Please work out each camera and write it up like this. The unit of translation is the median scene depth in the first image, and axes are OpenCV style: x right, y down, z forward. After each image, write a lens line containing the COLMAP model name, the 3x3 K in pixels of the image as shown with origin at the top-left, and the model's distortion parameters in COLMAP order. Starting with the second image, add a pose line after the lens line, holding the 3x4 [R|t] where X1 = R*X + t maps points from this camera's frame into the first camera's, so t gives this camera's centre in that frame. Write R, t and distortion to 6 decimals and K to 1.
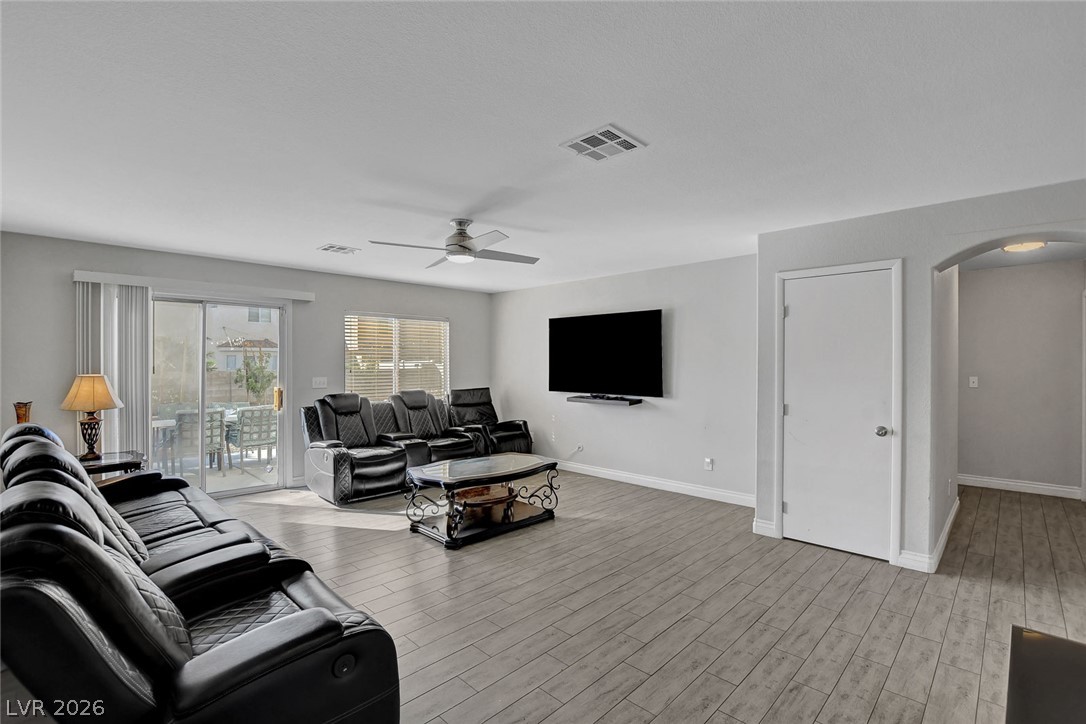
lens RADIAL K [[492.2, 0, 538.4], [0, 492.2, 364.5], [0, 0, 1]] dist [-0.030734, 0.000663]
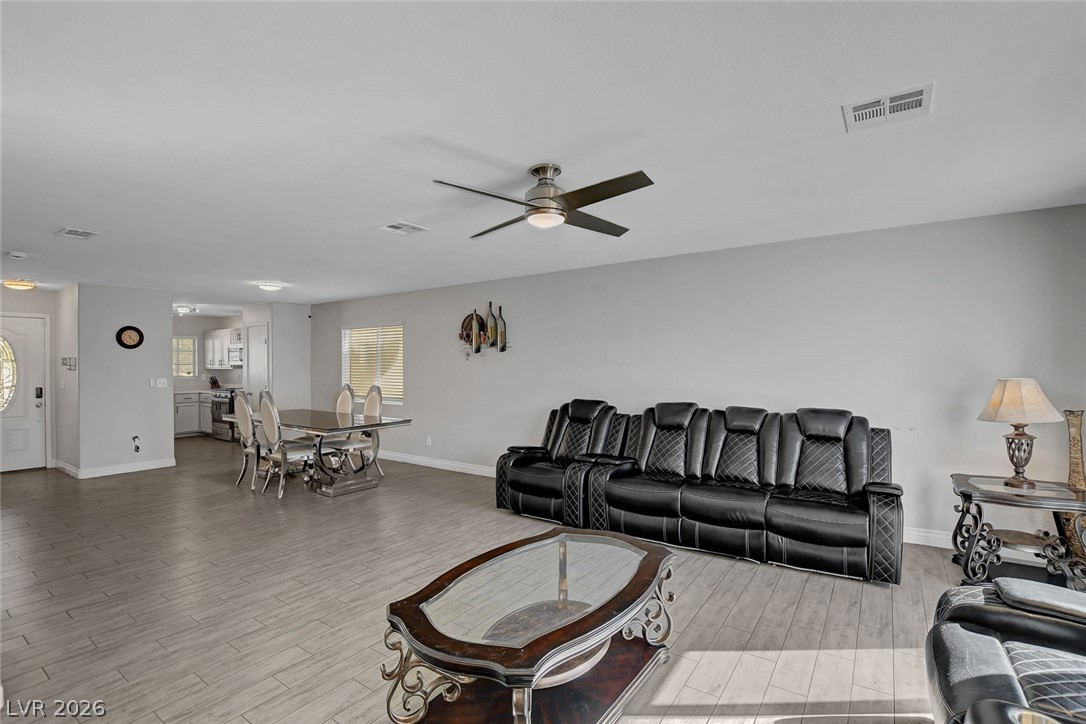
lens RADIAL K [[501.0, 0, 539.0], [0, 501.0, 364.0], [0, 0, 1]] dist [-0.040165, 0.006638]
pose [[-0.985308, 0.002945, -0.170763, -0.013643], [0.002361, 0.999991, 0.003623, -0.005294], [0.170772, 0.003166, -0.985306, 1.212773]]
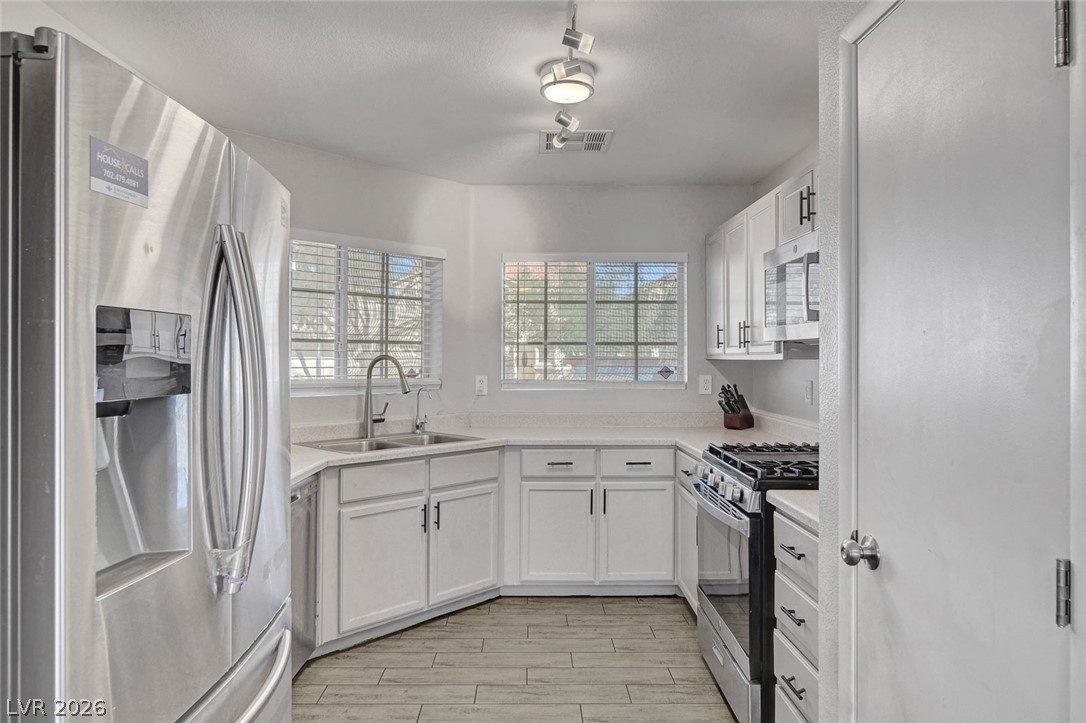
lens RADIAL K [[686.3, 0, 538.1], [0, 686.3, 352.3], [0, 0, 1]] dist [-0.002812, -0.000144]
pose [[-0.713041, 0.000843, 0.701122, 0.544987], [0.000168, 0.999999, -0.001033, 0.011464], [-0.701123, -0.000619, -0.713040, -0.255437]]
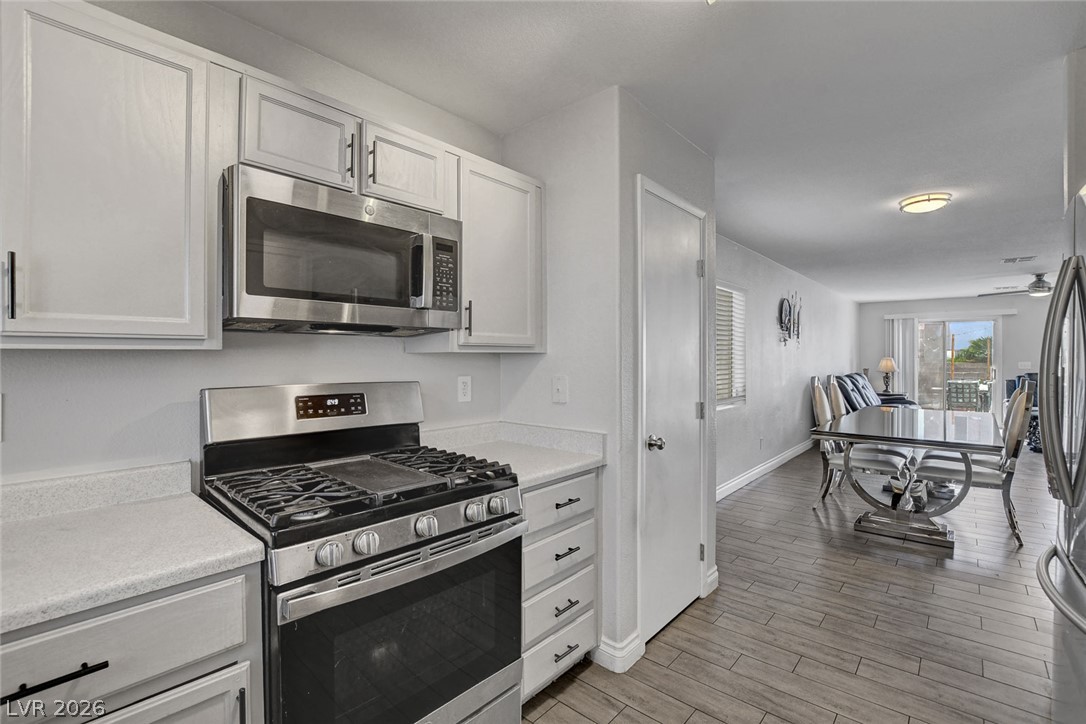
lens RADIAL K [[486.0, 0, 533.4], [0, 486.0, 363.3], [0, 0, 1]] dist [-0.032744, 0.000880]
pose [[0.040986, 0.009874, -0.999111, 1.067286], [-0.002375, 0.999949, 0.009785, 0.021355], [0.999157, 0.001972, 0.041007, -0.678309]]
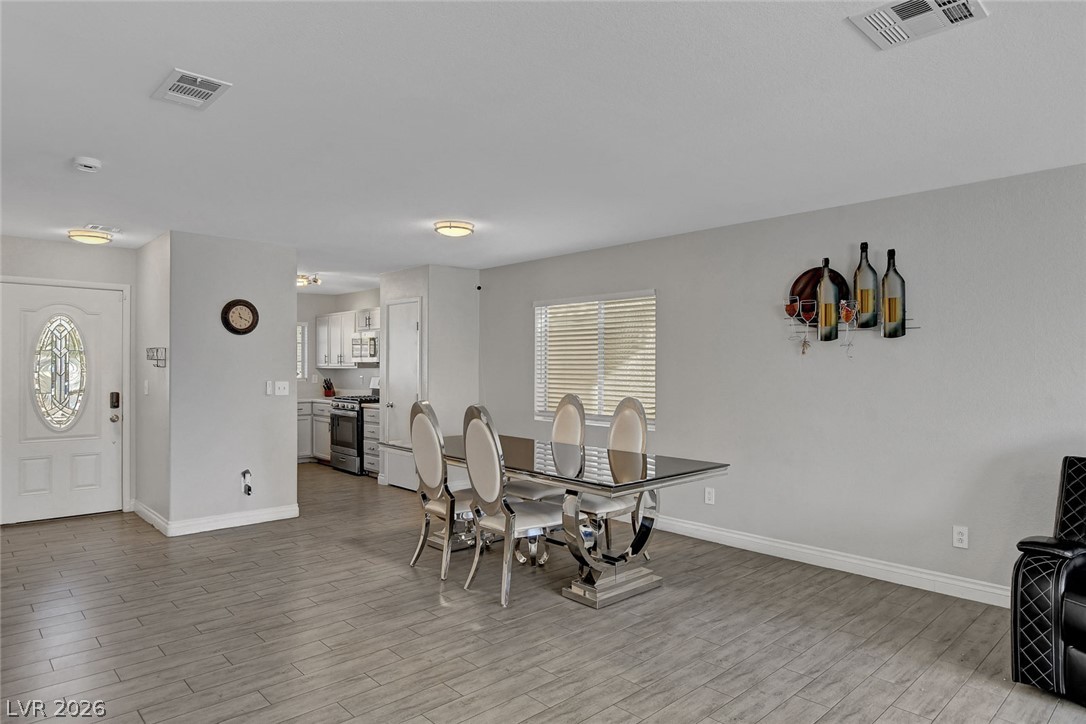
lens RADIAL K [[644.7, 0, 533.3], [0, 644.7, 367.1], [0, 0, 1]] dist [-0.005750, -0.000289]
pose [[-0.998908, -0.004534, 0.046511, 0.270485], [-0.004315, 0.999979, 0.004814, 0.004222], [-0.046531, 0.004608, -0.998906, 0.841116]]
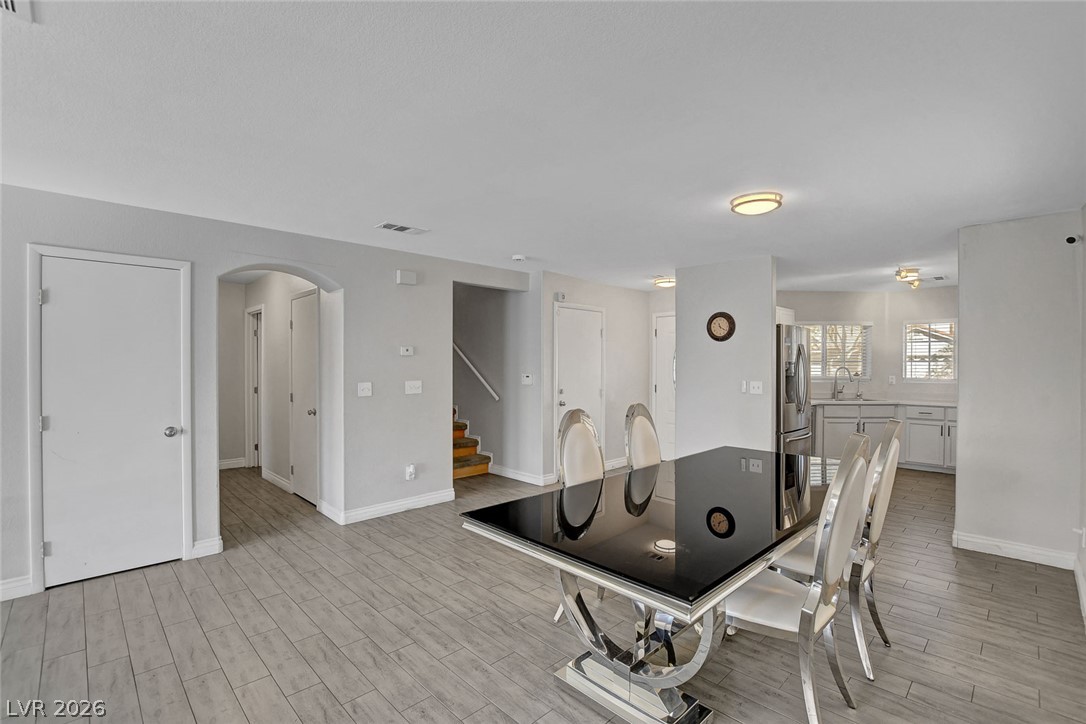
lens RADIAL K [[492.2, 0, 538.4], [0, 492.2, 364.5], [0, 0, 1]] dist [-0.030734, 0.000663]
pose [[0.018095, -0.005366, 0.999822, -0.175003], [0.003016, 0.999981, 0.005312, -0.002001], [-0.999832, 0.002919, 0.018111, 0.148750]]
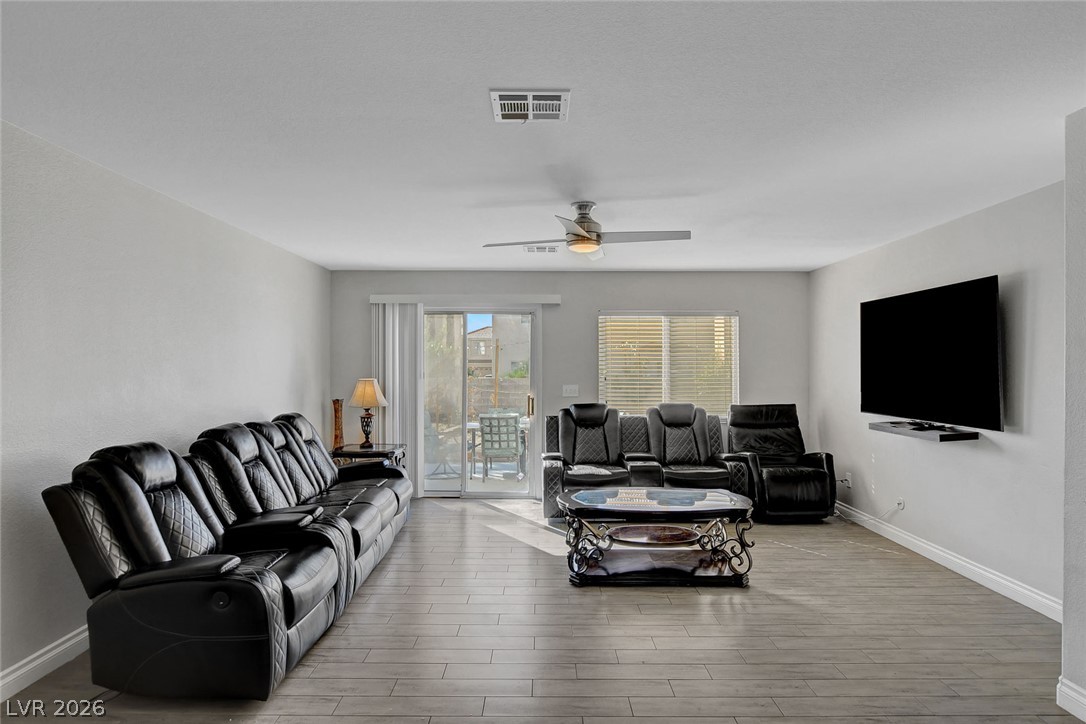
lens RADIAL K [[641.7, 0, 541.9], [0, 641.7, 367.7], [0, 0, 1]] dist [-0.002179, 0.000018]
pose [[0.704649, -0.001521, -0.709554, 0.413209], [-0.003285, 0.999980, -0.005406, 0.000263], [0.709548, 0.006141, 0.704630, 0.112358]]
